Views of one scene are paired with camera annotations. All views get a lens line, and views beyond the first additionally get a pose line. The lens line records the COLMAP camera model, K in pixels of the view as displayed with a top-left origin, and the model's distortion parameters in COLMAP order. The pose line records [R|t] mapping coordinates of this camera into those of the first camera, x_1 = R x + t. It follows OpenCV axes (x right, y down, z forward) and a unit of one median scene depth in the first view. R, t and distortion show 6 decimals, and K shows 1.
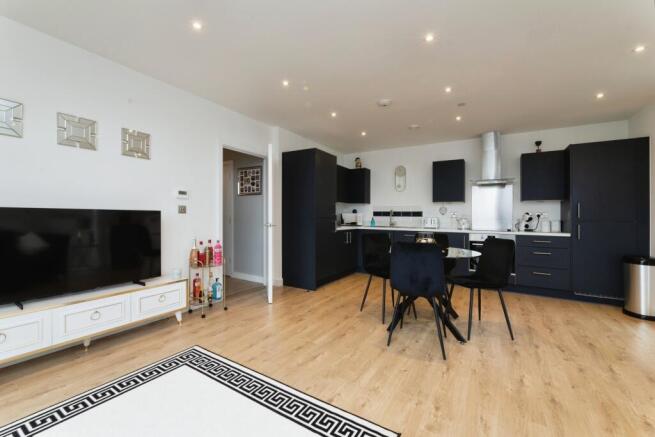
lens RADIAL K [[264.1, 0, 324.9], [0, 264.1, 220.1], [0, 0, 1]] dist [-0.003742, -0.000348]
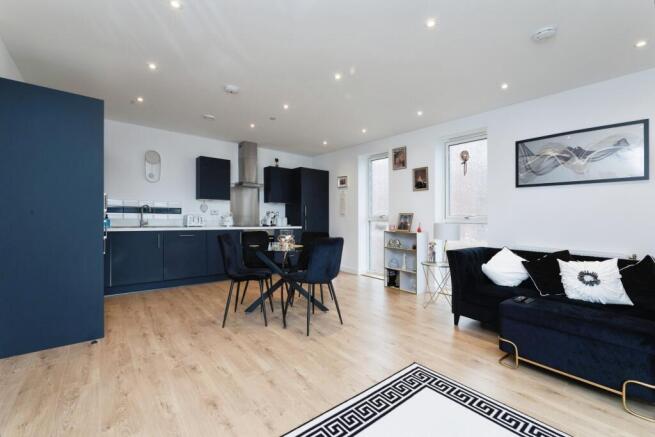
lens RADIAL K [[272.3, 0, 325.4], [0, 272.3, 217.4], [0, 0, 1]] dist [0.003587, 0.000131]
pose [[0.350343, -0.007969, 0.936588, -0.478484], [-0.001561, 0.999957, 0.009092, -0.014615], [-0.936620, -0.004648, 0.350316, 0.327905]]
